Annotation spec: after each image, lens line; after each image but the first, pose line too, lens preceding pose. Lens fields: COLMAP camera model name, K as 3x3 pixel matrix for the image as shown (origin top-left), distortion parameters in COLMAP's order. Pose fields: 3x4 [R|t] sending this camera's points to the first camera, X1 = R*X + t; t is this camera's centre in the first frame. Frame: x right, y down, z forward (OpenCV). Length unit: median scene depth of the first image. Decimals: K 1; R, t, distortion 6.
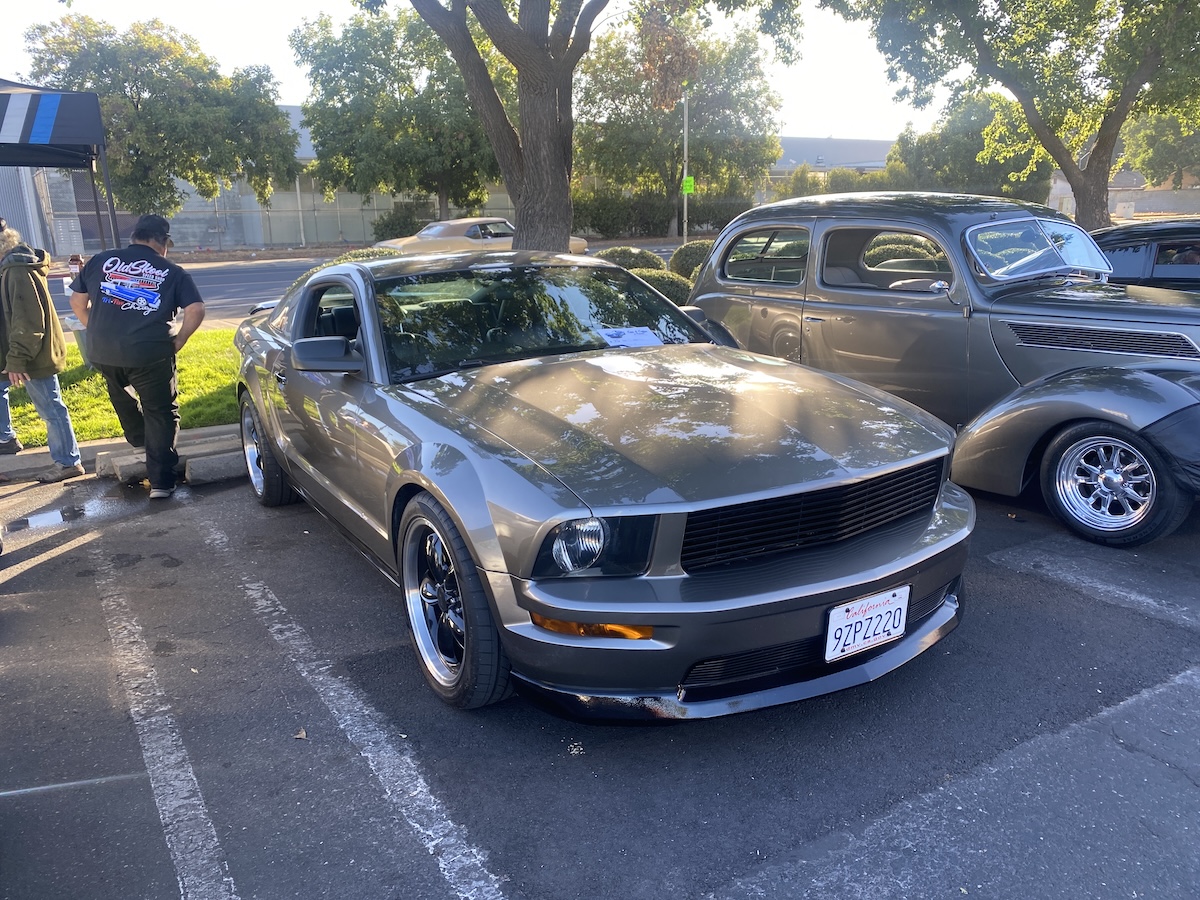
lens RADIAL K [[915.9, 0, 606.0], [0, 915.9, 444.4], [0, 0, 1]] dist [0.013771, -0.001910]
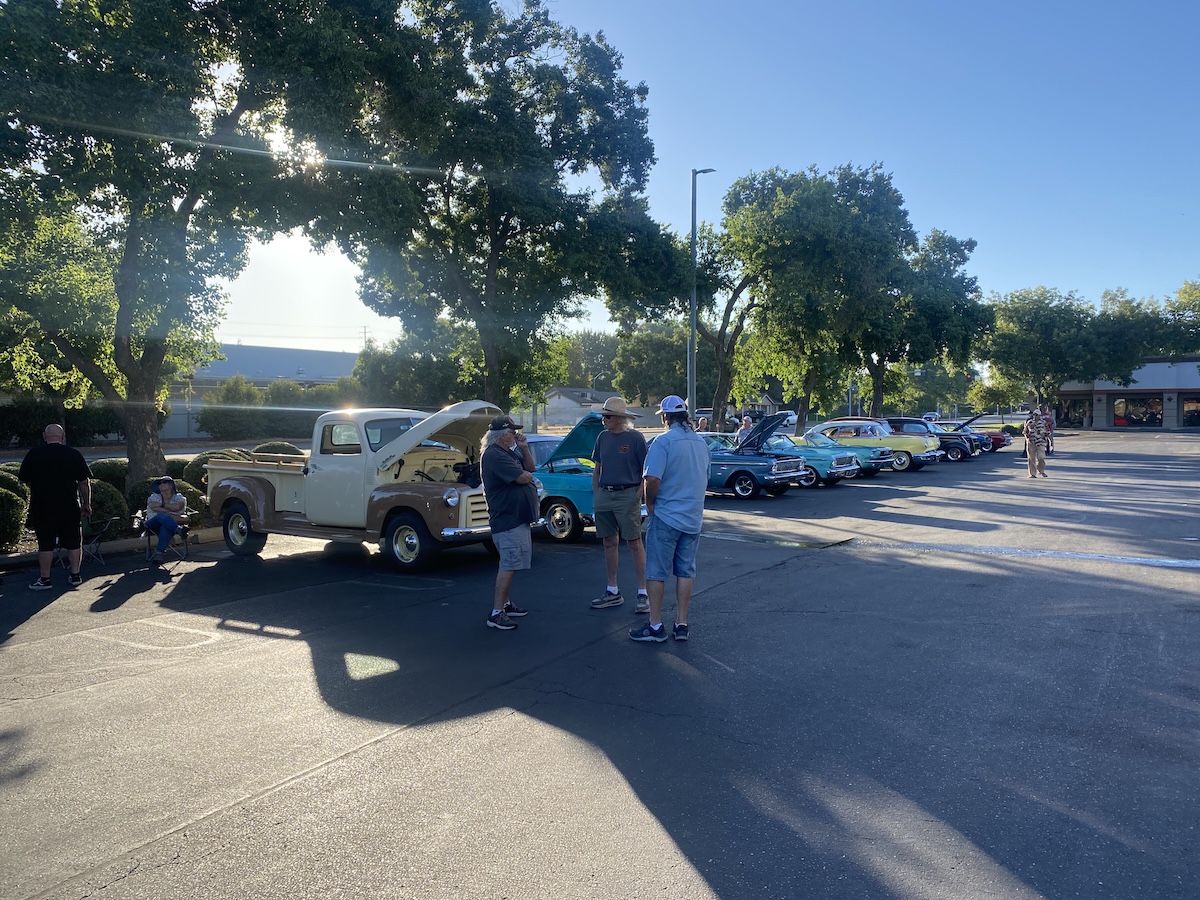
lens RADIAL K [[915.9, 0, 626.0], [0, 915.9, 450.7], [0, 0, 1]] dist [0.013771, -0.001910]
pose [[0.908580, 0.001058, 0.417710, 0.579398], [0.086412, 0.977889, -0.190434, -0.016471], [-0.408676, 0.209120, 0.888399, -0.060803]]
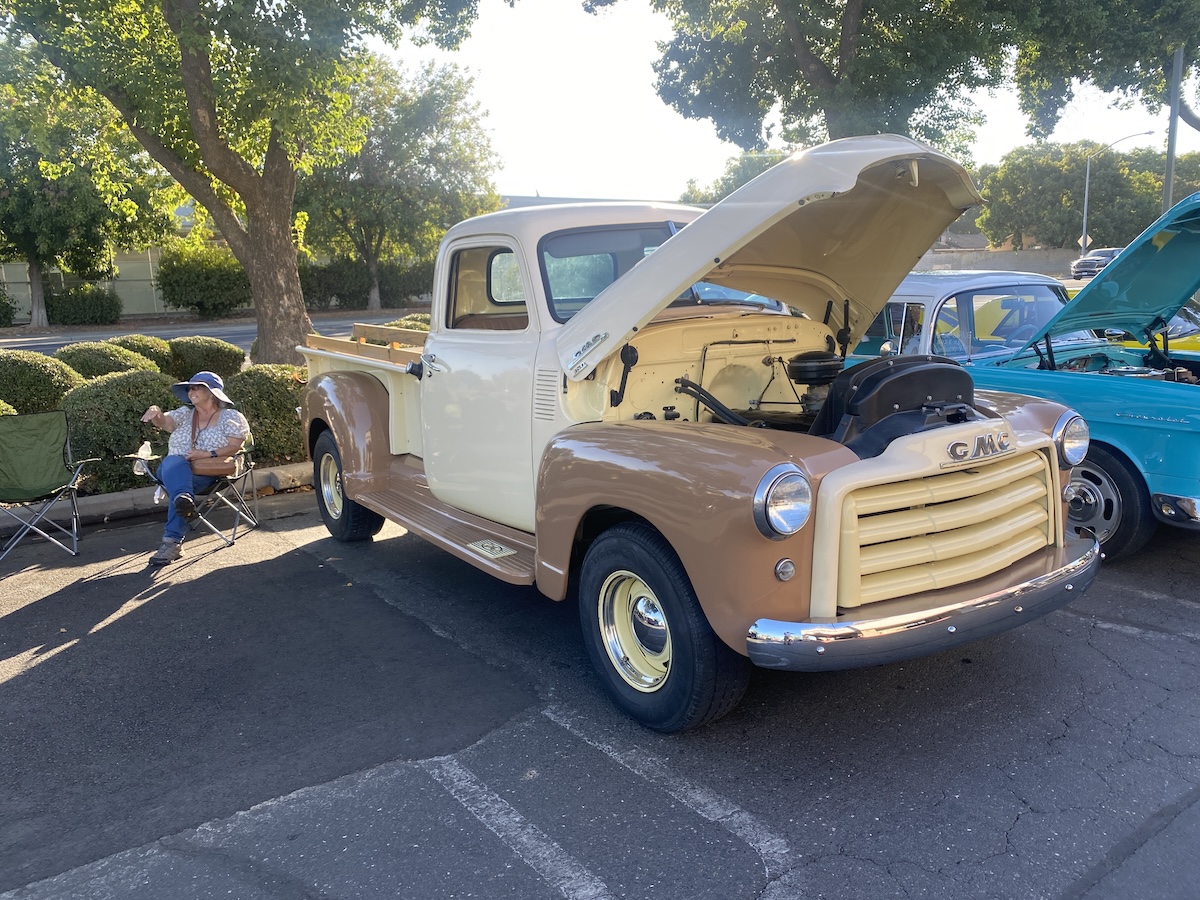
lens RADIAL K [[915.9, 0, 605.9], [0, 915.9, 440.5], [0, 0, 1]] dist [0.013771, -0.001910]
pose [[0.998414, -0.018820, 0.053051, 0.695136], [0.022392, 0.997464, -0.067558, -0.117621], [-0.051645, 0.068639, 0.996304, 0.399566]]
